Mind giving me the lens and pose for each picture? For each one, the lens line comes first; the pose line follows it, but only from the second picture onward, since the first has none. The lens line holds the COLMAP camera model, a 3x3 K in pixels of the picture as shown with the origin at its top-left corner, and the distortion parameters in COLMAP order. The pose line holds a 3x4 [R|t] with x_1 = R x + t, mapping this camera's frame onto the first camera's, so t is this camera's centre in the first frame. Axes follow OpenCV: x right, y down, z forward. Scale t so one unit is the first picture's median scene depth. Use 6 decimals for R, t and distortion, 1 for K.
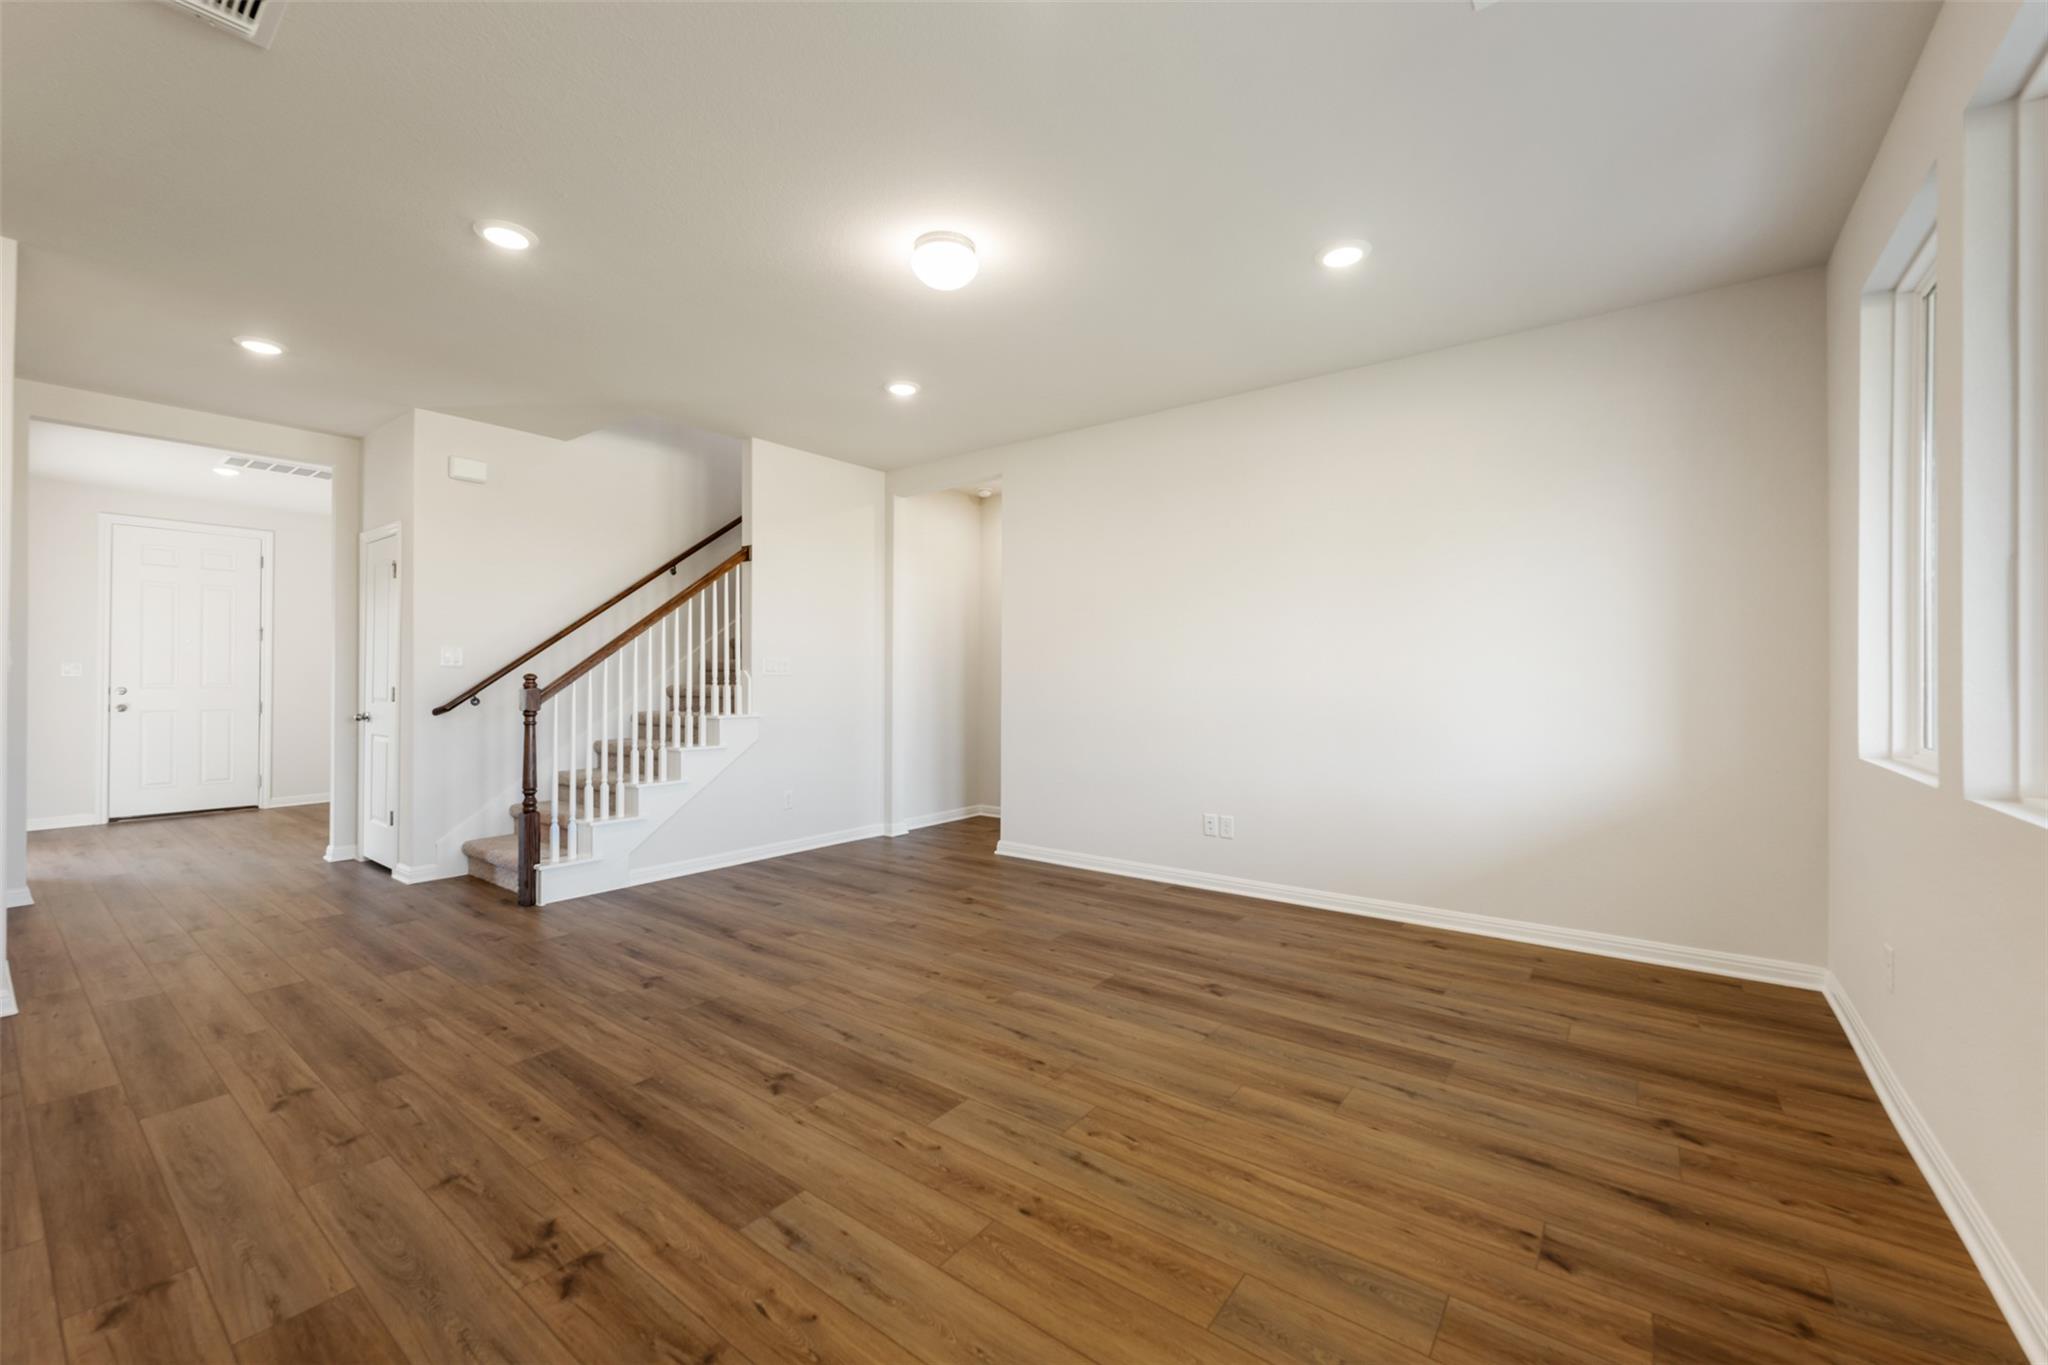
lens RADIAL K [[811.7, 0, 1021.7], [0, 811.7, 676.4], [0, 0, 1]] dist [-0.000693, 0.000114]
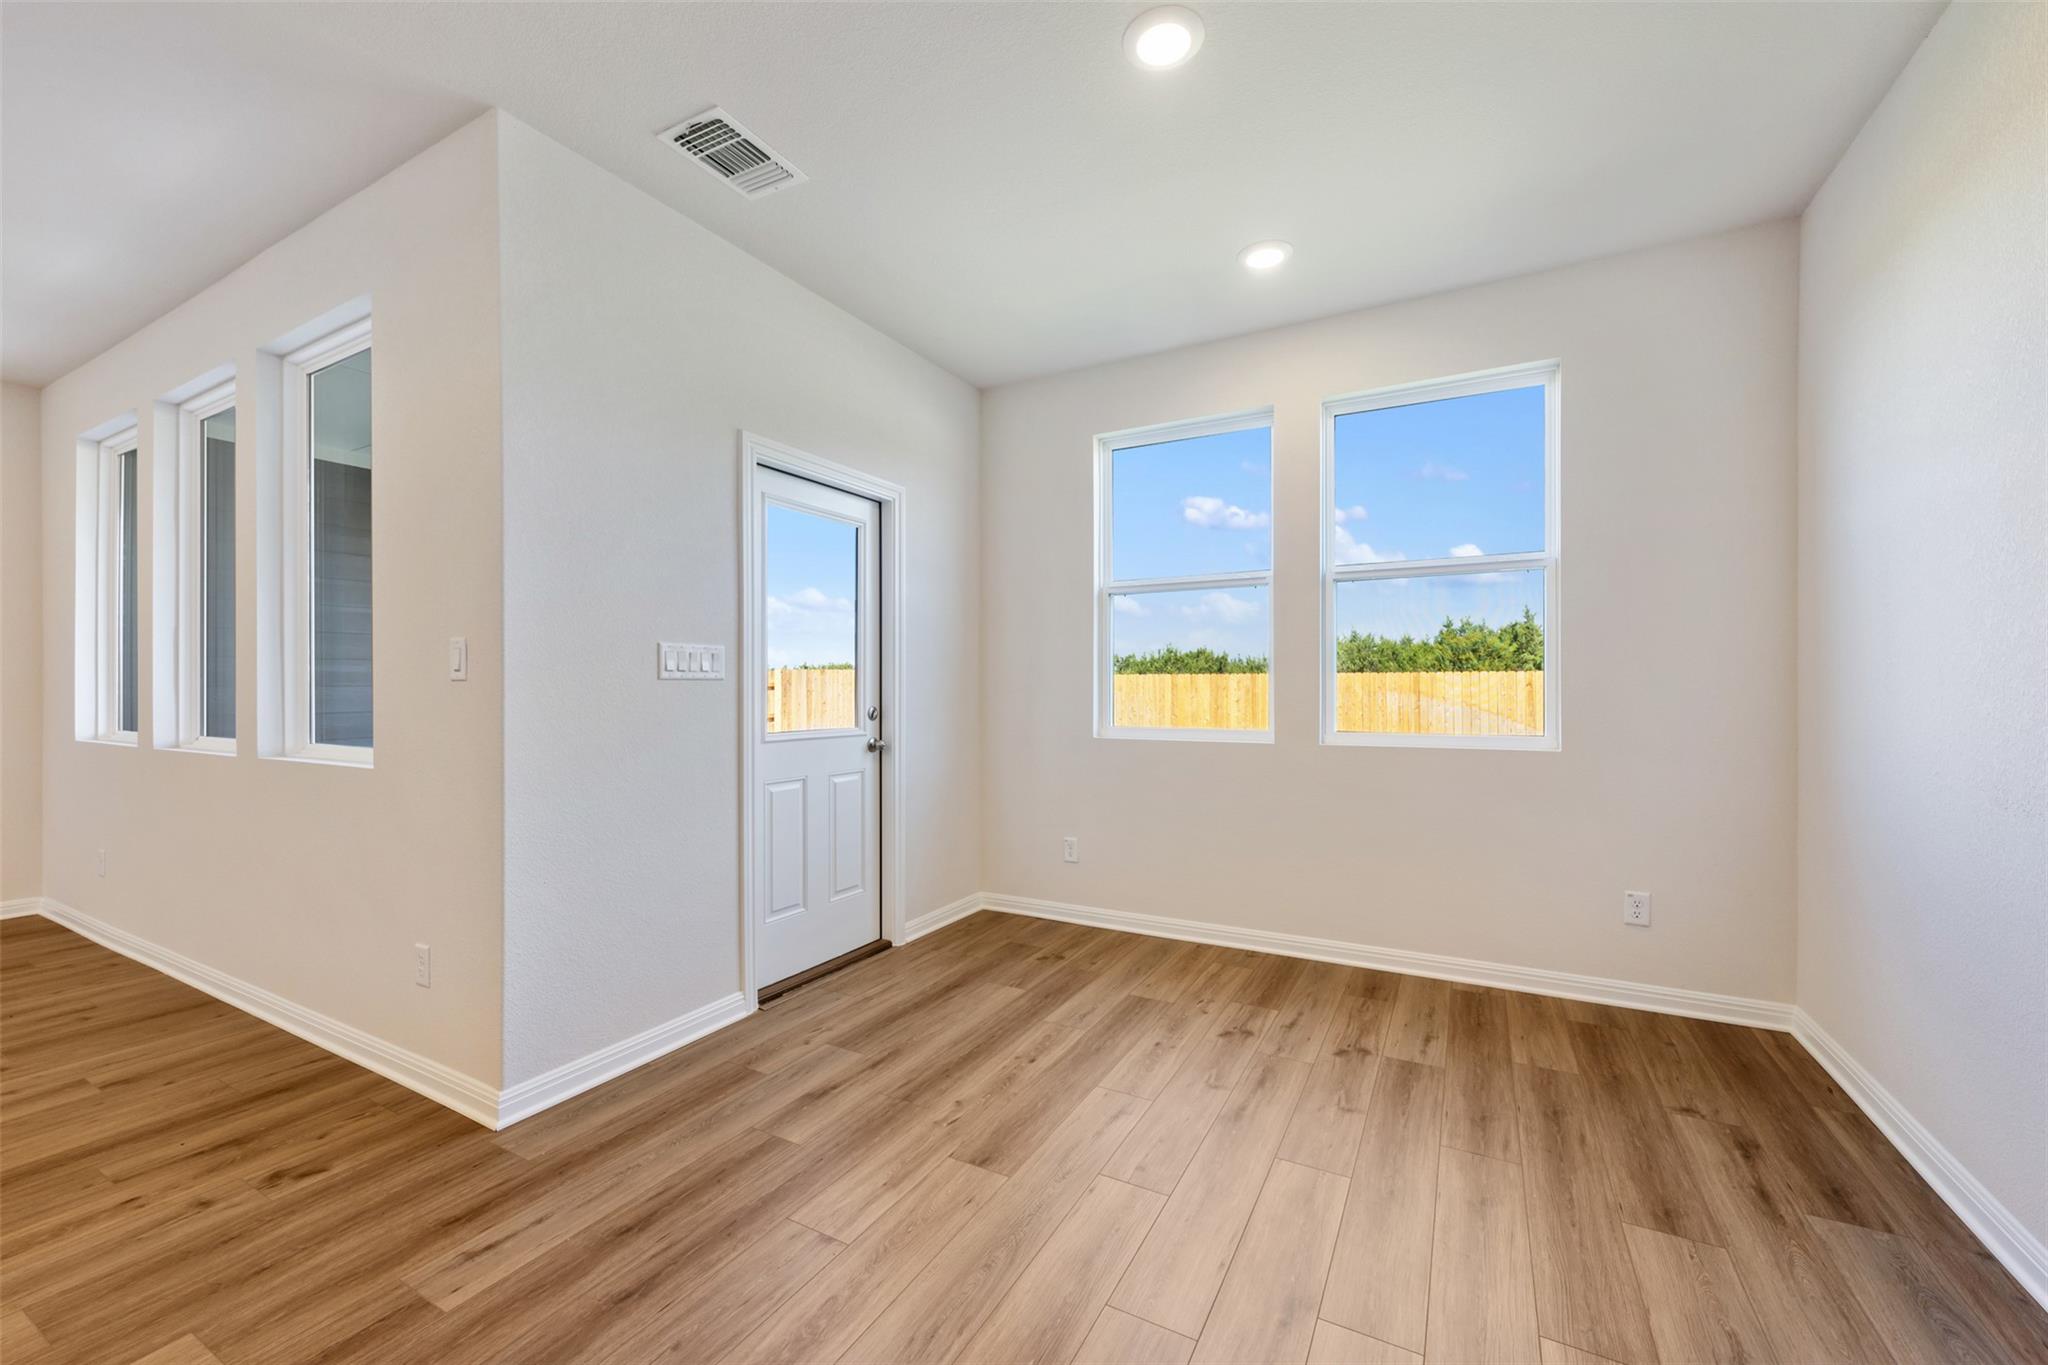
lens RADIAL K [[811.7, 0, 1031.6], [0, 811.7, 685.3], [0, 0, 1]] dist [-0.000693, 0.000114]
pose [[-0.151115, 0.000841, 0.988516, -0.563983], [0.001720, 0.999998, -0.000588, 0.001066], [-0.988515, 0.001611, -0.151116, -0.413280]]
